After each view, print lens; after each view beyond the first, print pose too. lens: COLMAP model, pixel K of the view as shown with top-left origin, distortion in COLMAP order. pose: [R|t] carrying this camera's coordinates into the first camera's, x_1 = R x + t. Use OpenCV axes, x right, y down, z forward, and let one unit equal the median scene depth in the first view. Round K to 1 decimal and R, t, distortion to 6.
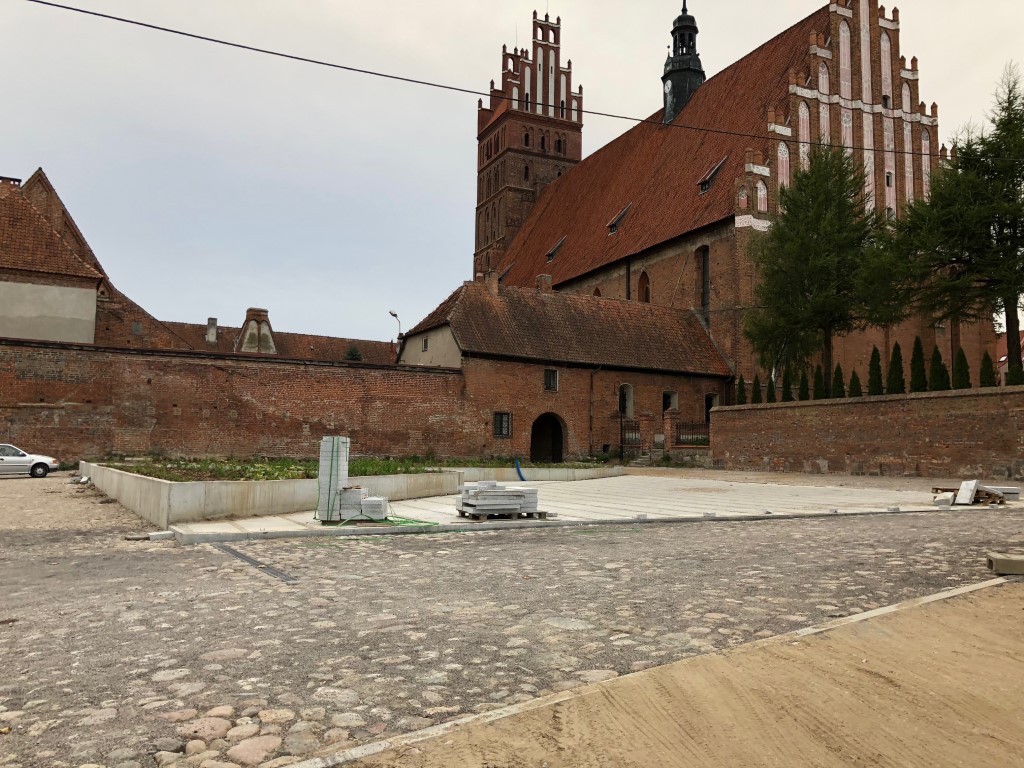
lens RADIAL K [[829.2, 0, 518.7], [0, 829.2, 386.7], [0, 0, 1]] dist [0.031334, -0.048190]
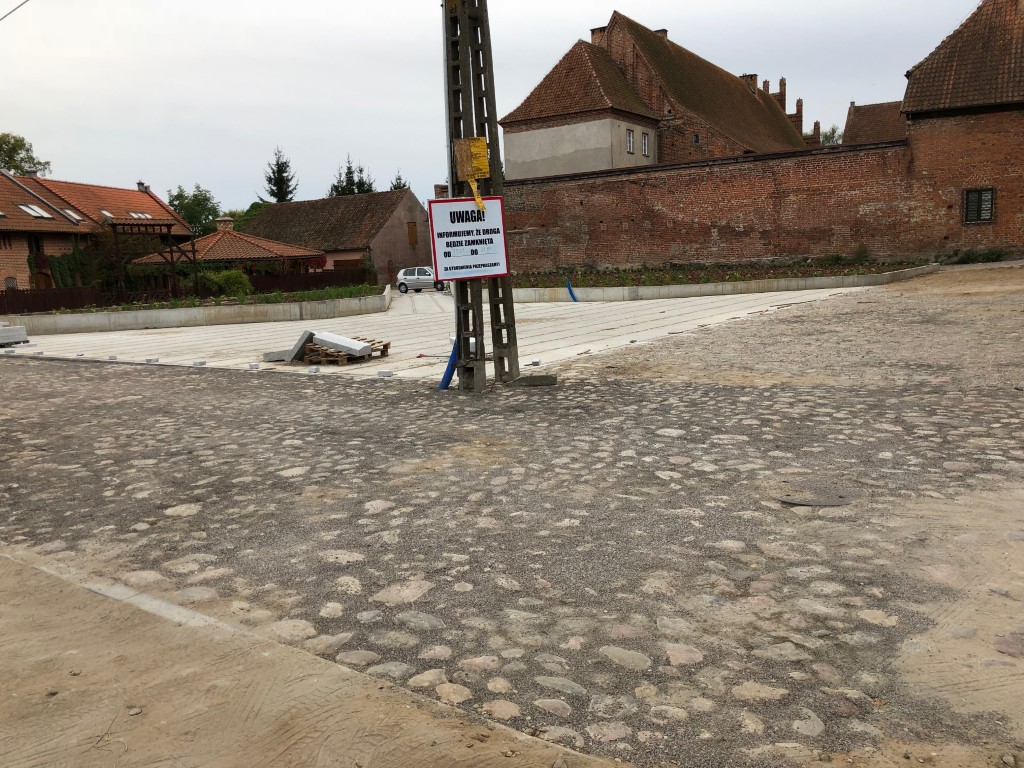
lens RADIAL K [[829.2, 0, 511.1], [0, 829.2, 384.7], [0, 0, 1]] dist [0.031334, -0.048190]
pose [[0.458563, 0.104720, -0.882470, 0.434320], [0.123782, 0.975825, 0.180120, 0.015996], [0.879999, -0.191830, 0.434515, 0.284391]]
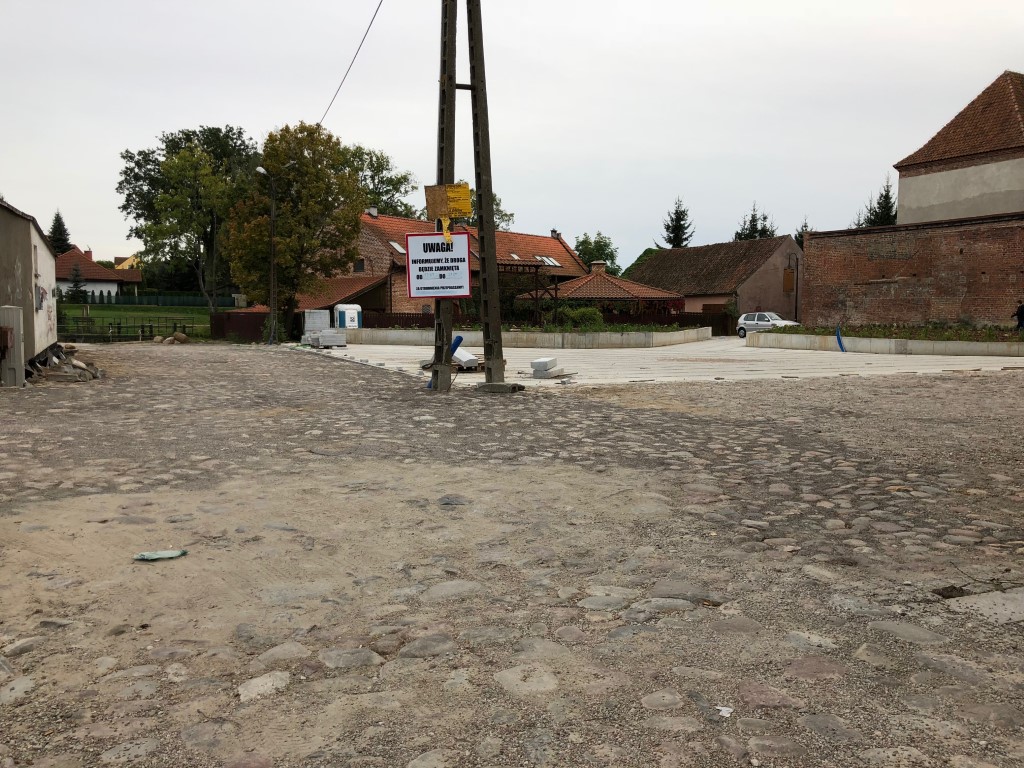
lens RADIAL K [[829.2, 0, 512.9], [0, 829.2, 381.4], [0, 0, 1]] dist [0.031334, -0.048190]
pose [[-0.037169, 0.072226, -0.996695, 0.483489], [0.077468, 0.994592, 0.069185, 0.031024], [0.996302, -0.074640, -0.042564, 0.372952]]
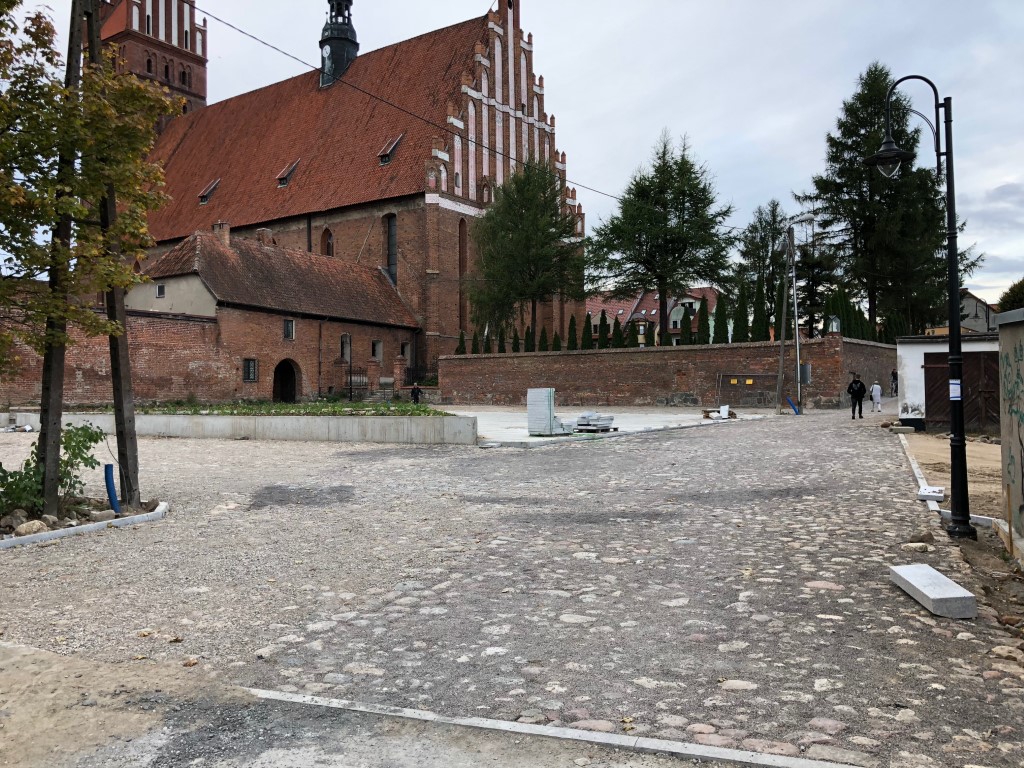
lens RADIAL K [[829.2, 0, 513.0], [0, 829.2, 381.6], [0, 0, 1]] dist [0.031334, -0.048190]
pose [[0.858347, -0.011070, 0.512950, -0.272847], [-0.024075, 0.997797, 0.061820, -0.013928], [-0.512504, -0.065413, 0.856189, -0.108728]]
